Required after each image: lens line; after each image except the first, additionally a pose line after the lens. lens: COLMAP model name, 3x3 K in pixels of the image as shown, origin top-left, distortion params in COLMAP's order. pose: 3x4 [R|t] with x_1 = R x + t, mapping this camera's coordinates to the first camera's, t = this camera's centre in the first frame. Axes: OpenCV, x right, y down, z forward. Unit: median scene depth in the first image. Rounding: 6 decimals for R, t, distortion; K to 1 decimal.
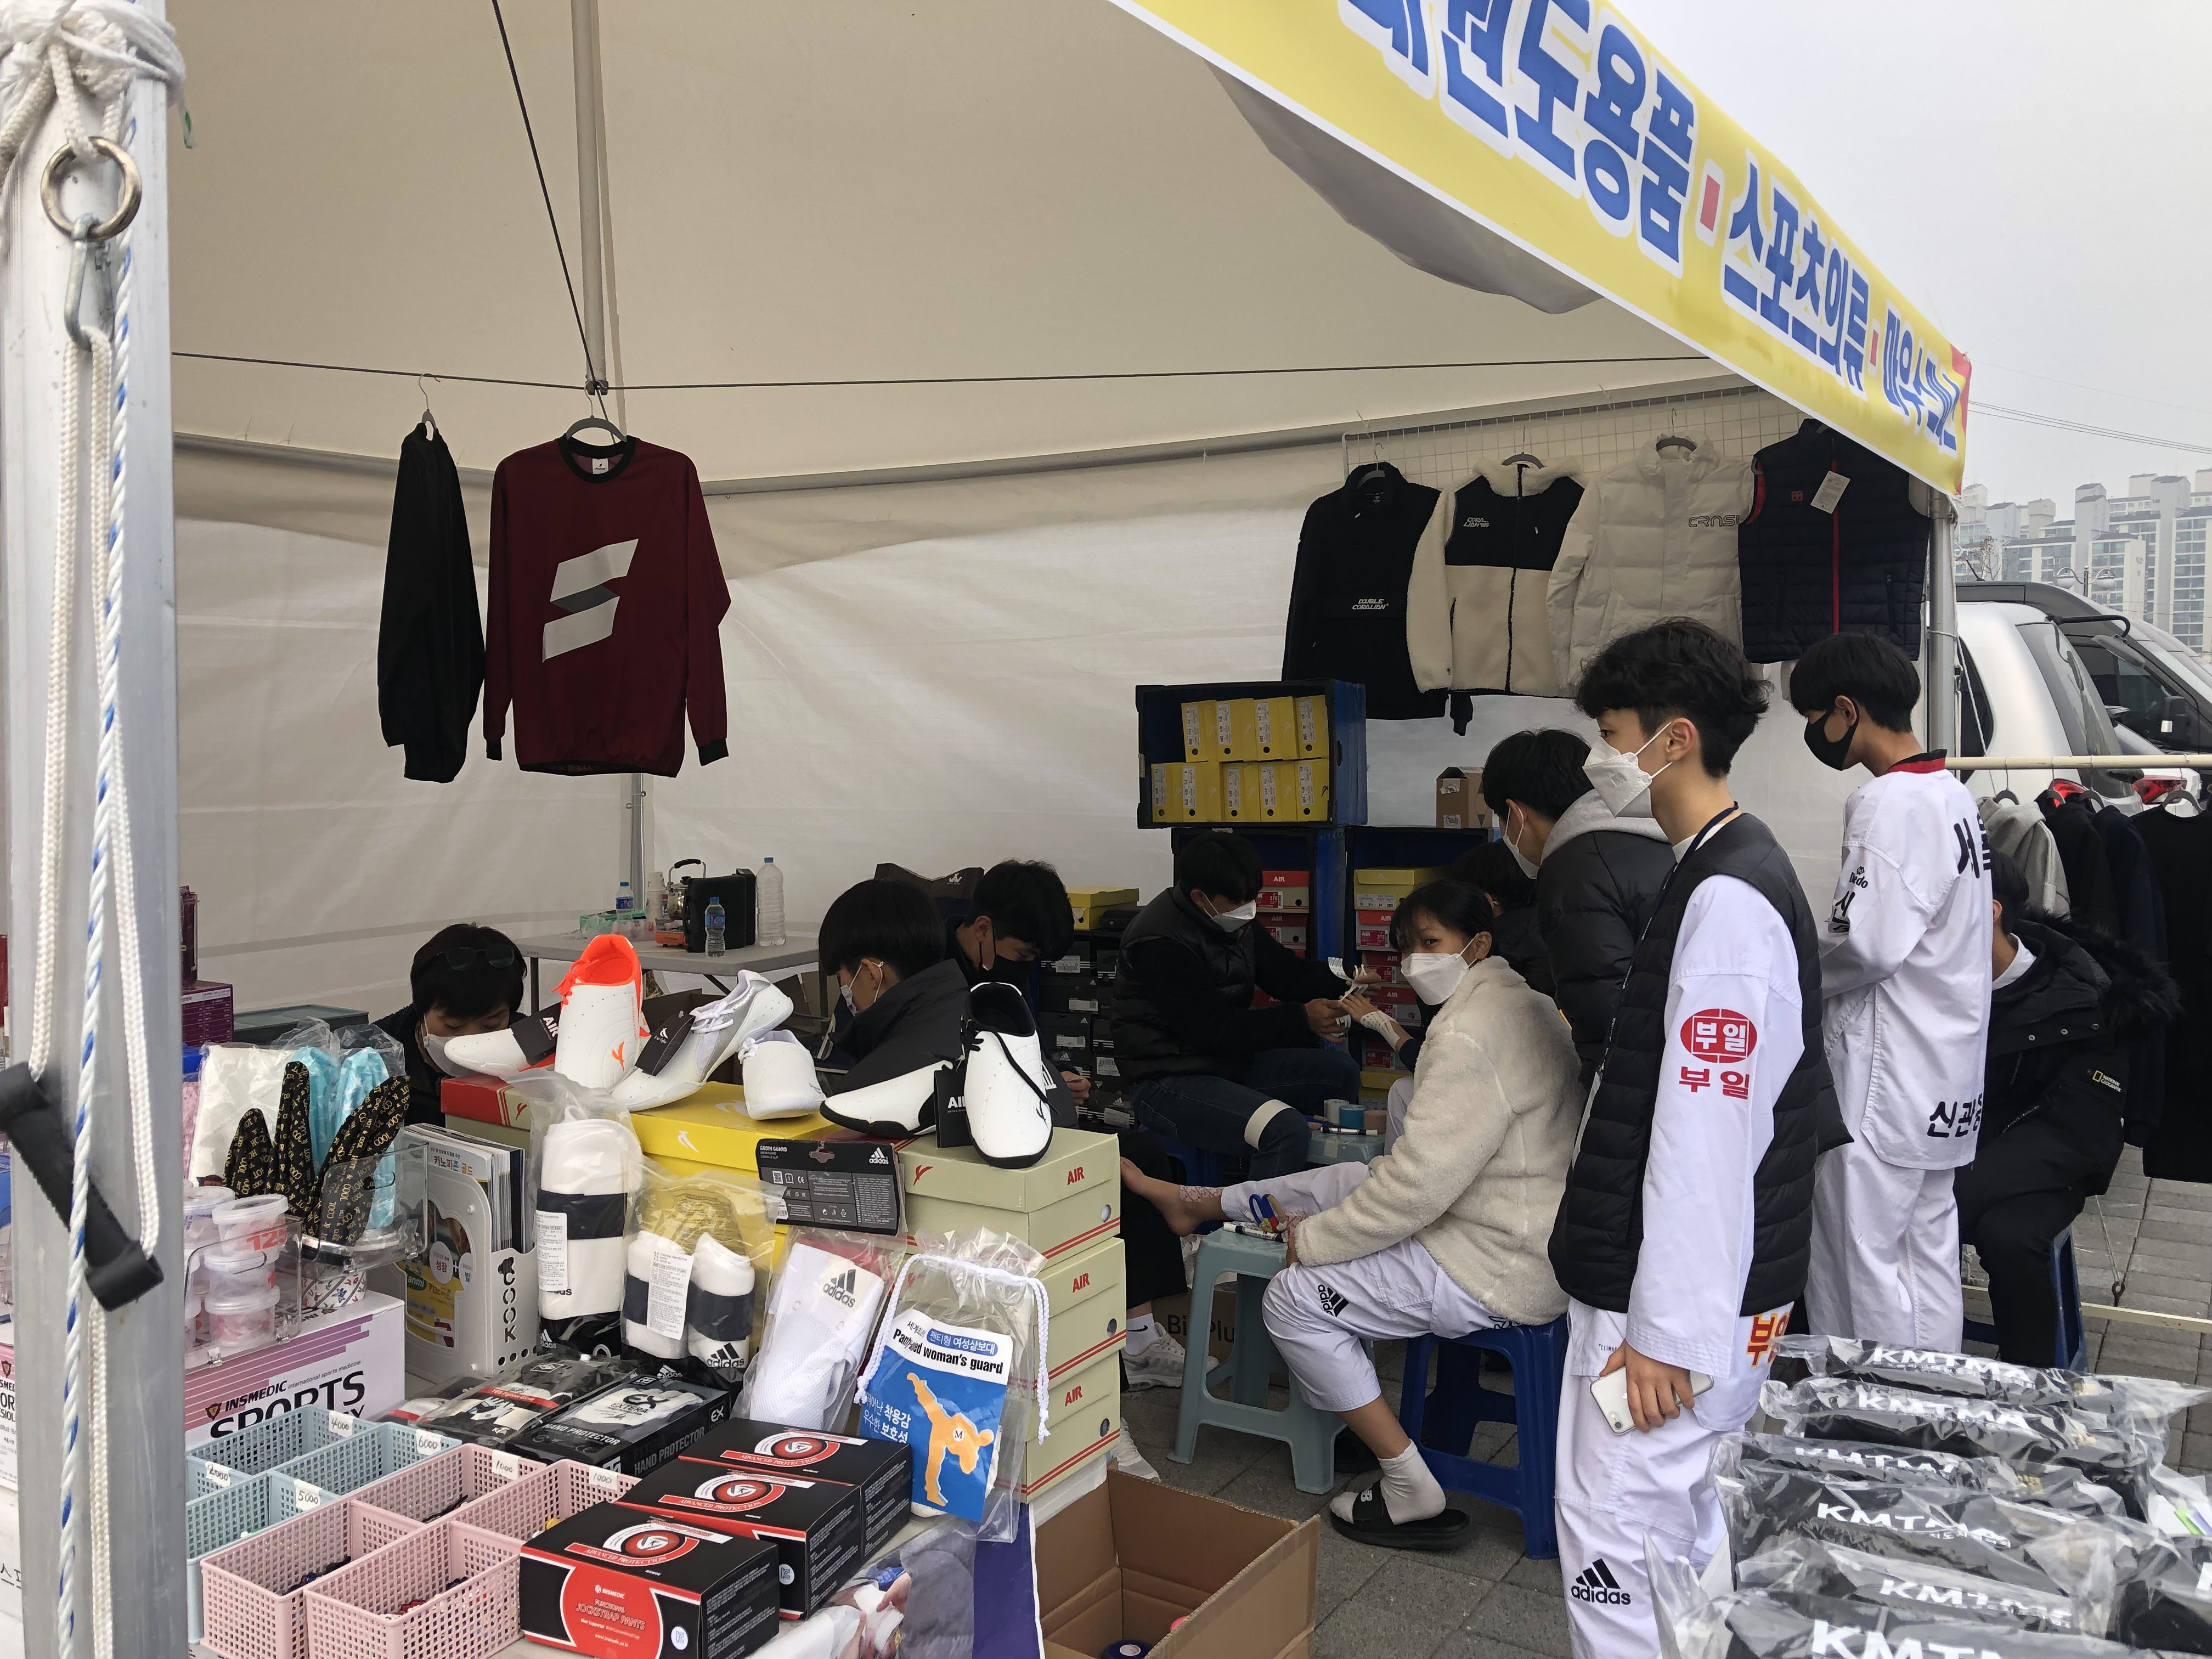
lens RADIAL K [[1761.9, 0, 1091.4], [0, 1761.9, 829.9], [0, 0, 1]] dist [0.119851, -0.269751]
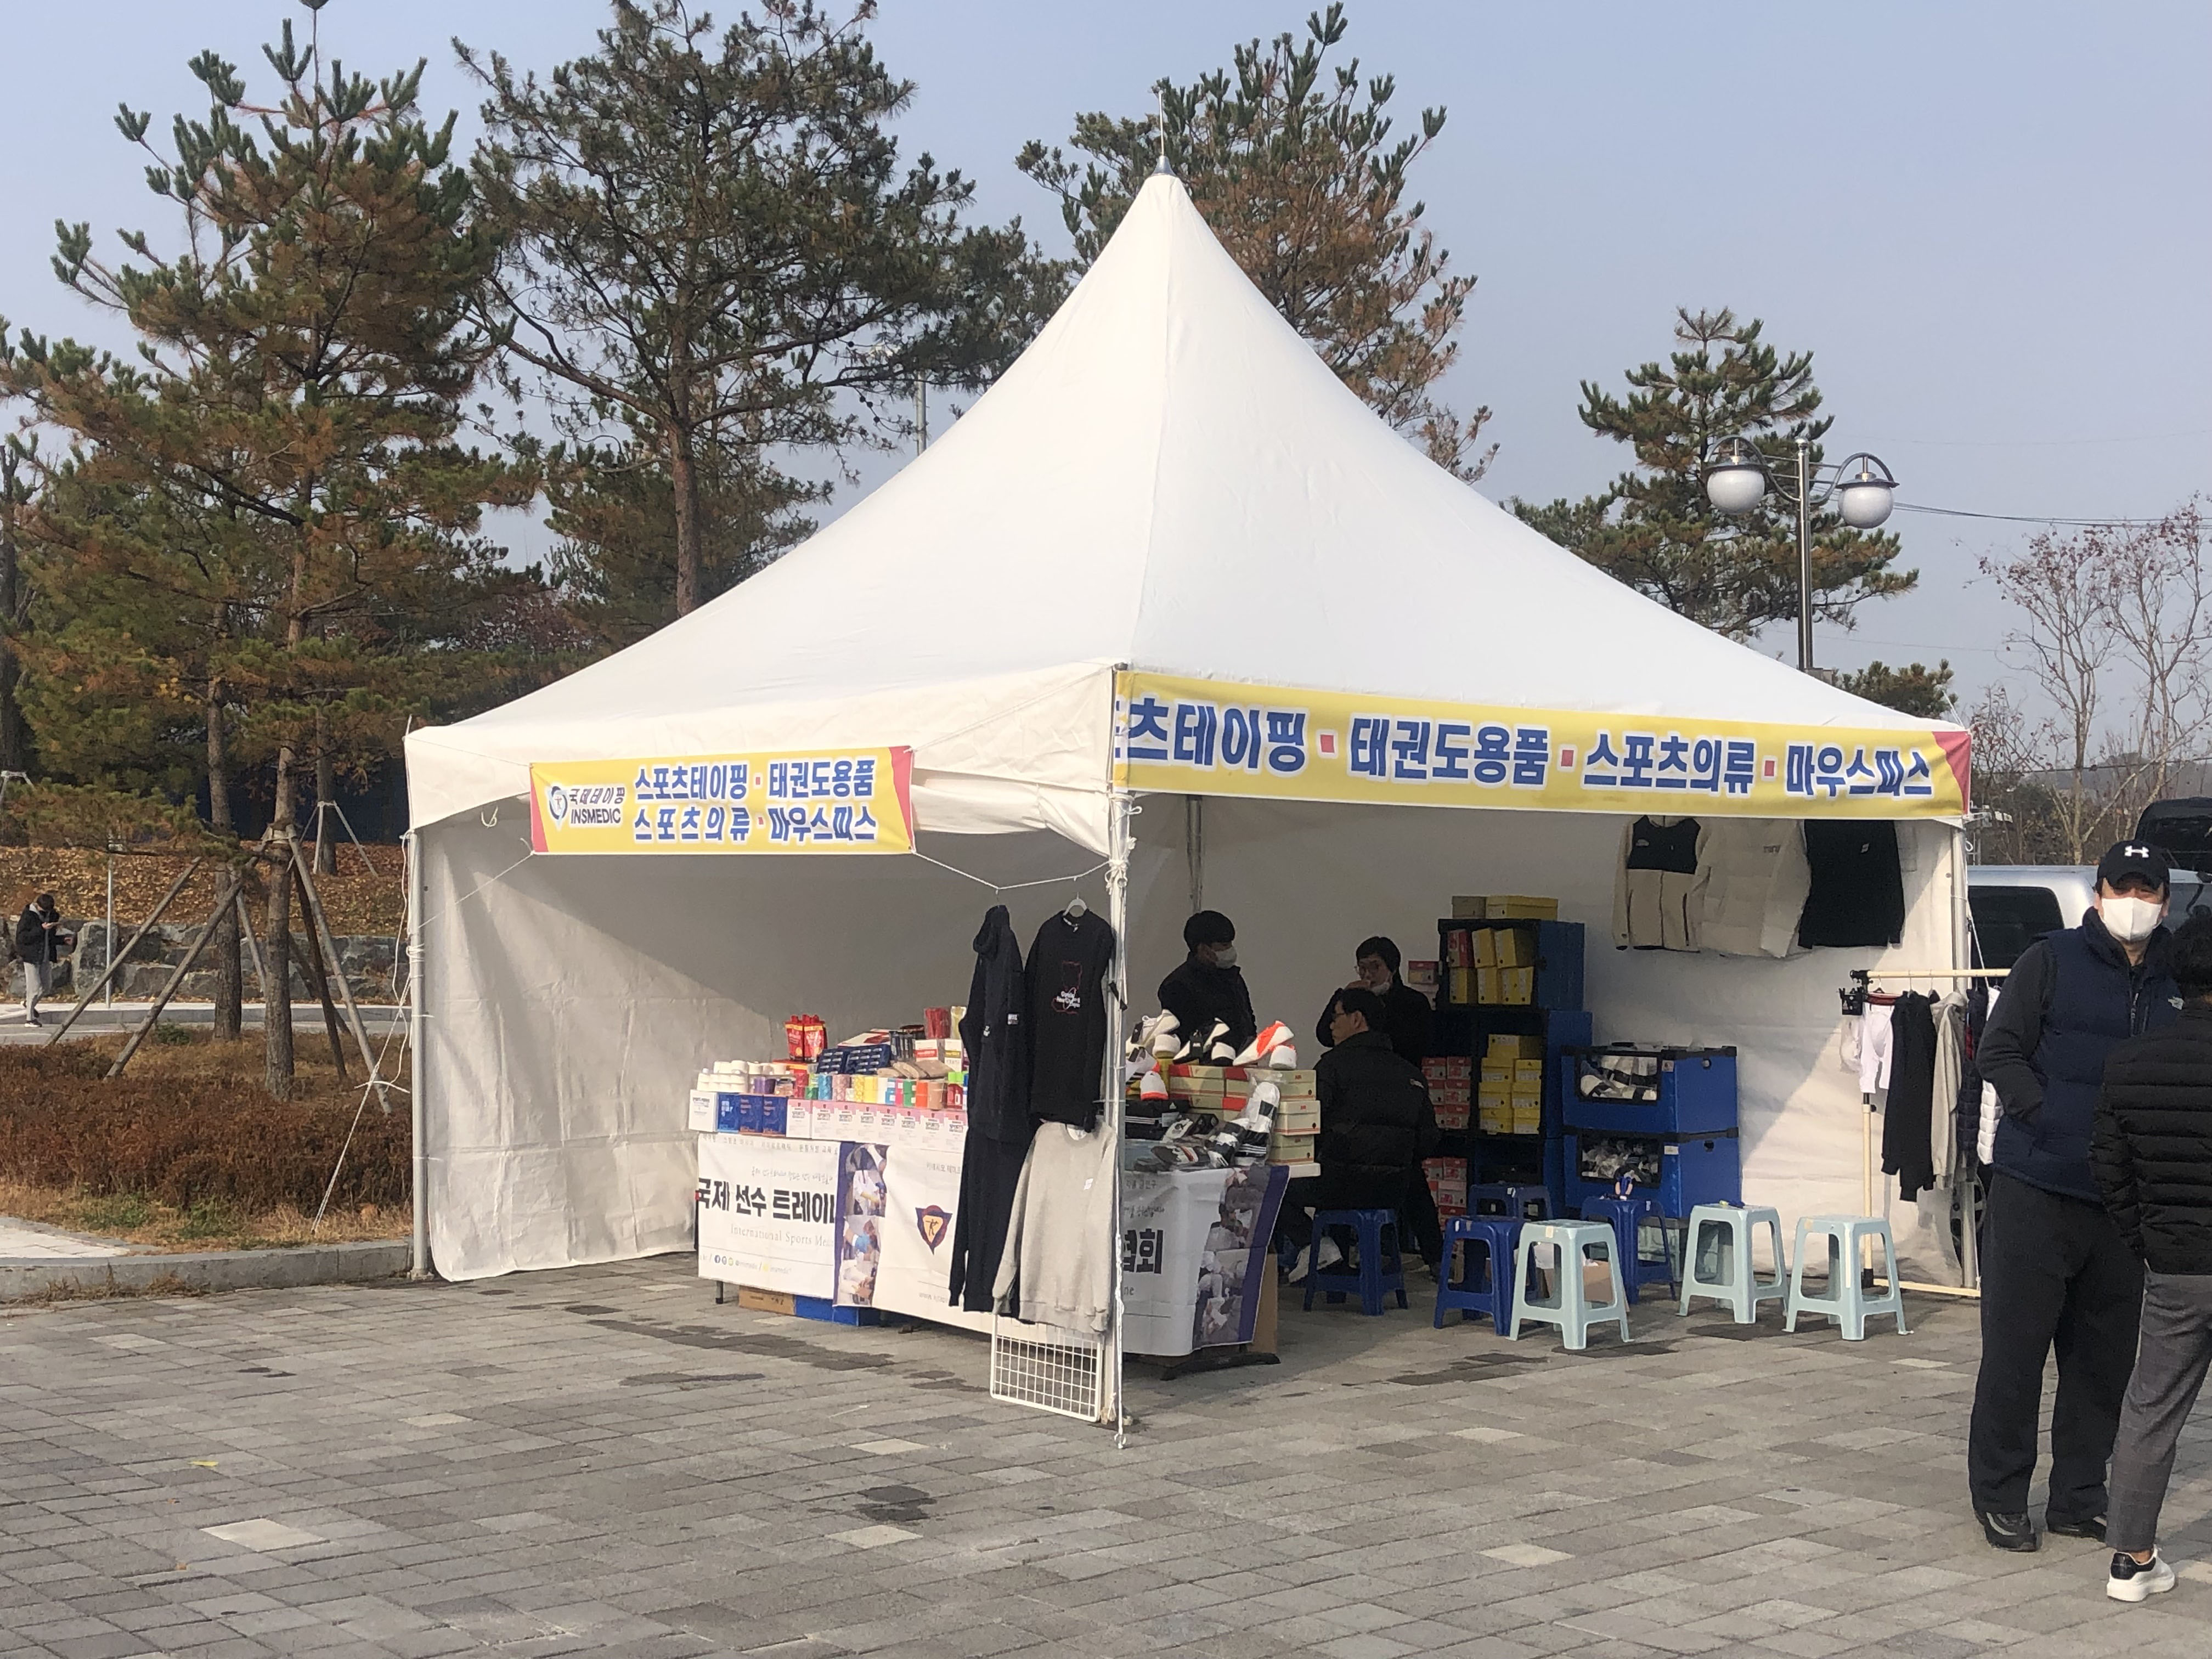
lens RADIAL K [[2950.9, 0, 1106.0], [0, 2950.9, 829.5], [0, 0, 1]] dist [0.208867, -0.818236]
pose [[0.960037, 0.001104, -0.279870, 1.106956], [-0.028290, 0.995253, -0.093118, 0.240026], [0.278439, 0.097314, 0.955511, -4.175048]]
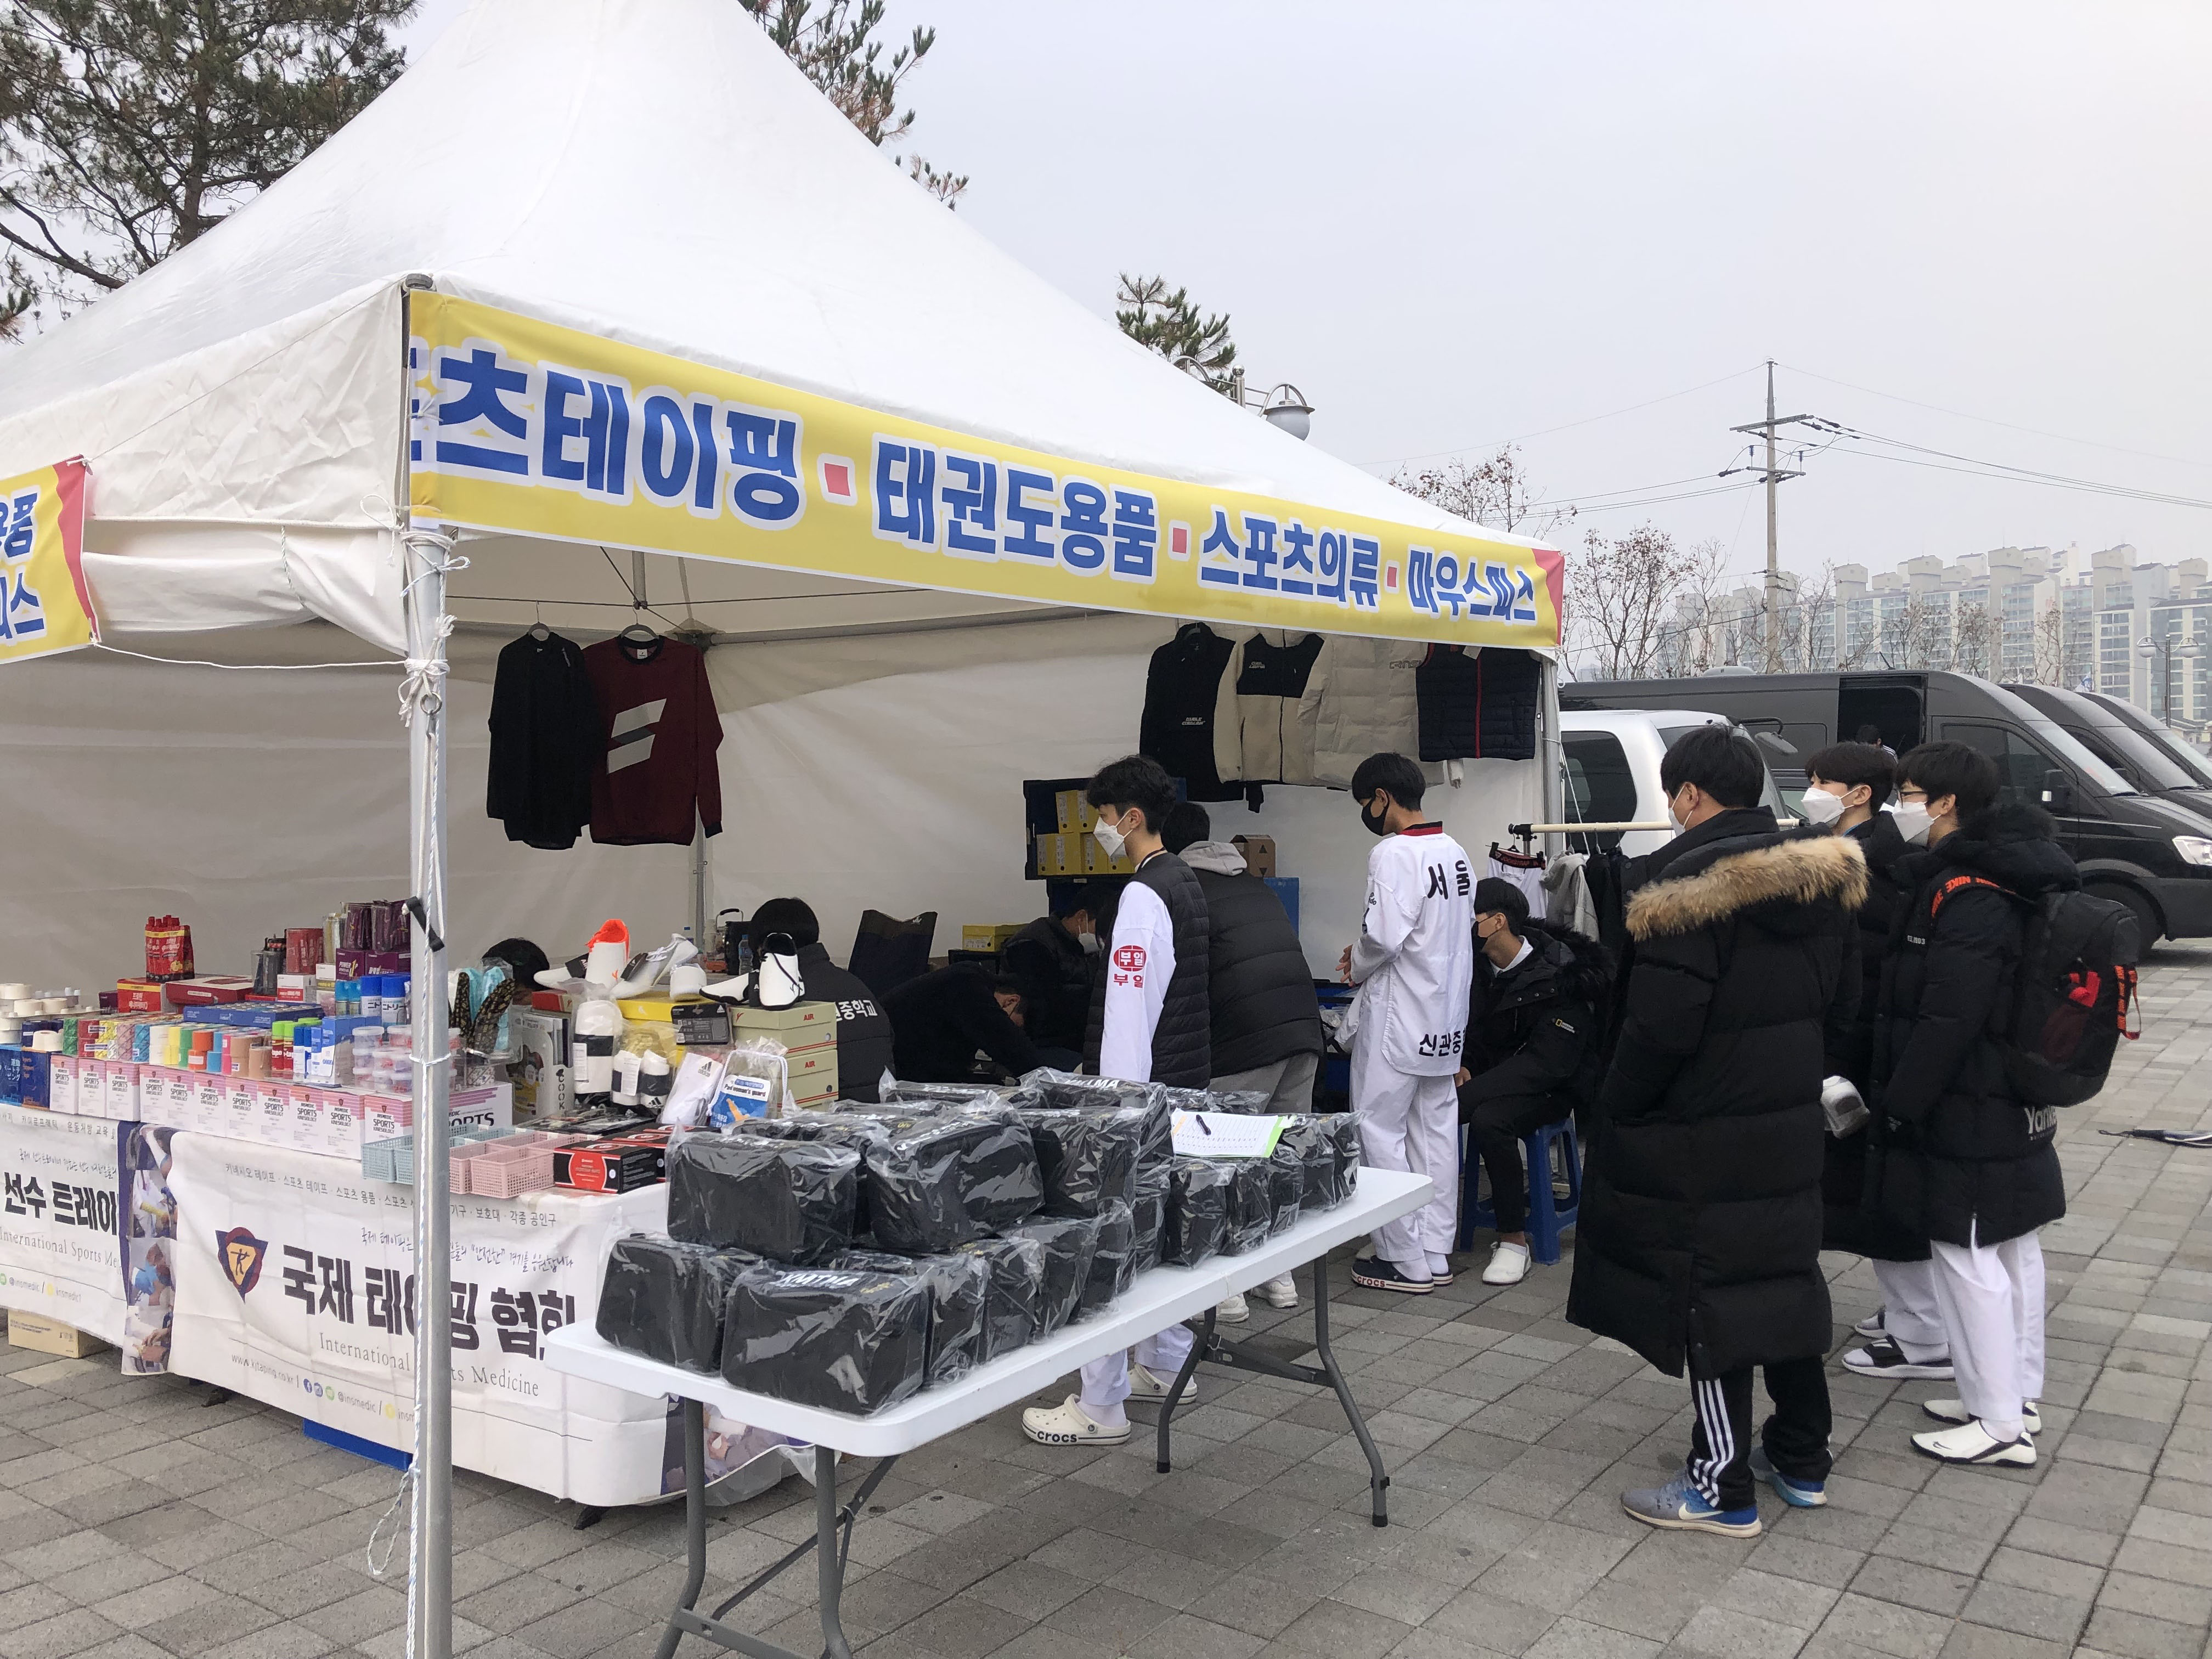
lens RADIAL K [[1761.9, 0, 1091.4], [0, 1761.9, 829.9], [0, 0, 1]] dist [0.119851, -0.269751]
pose [[0.997555, -0.011229, -0.068980, 0.448038], [0.008191, 0.998991, -0.044158, 0.055888], [0.069407, 0.043485, 0.996640, -1.067895]]
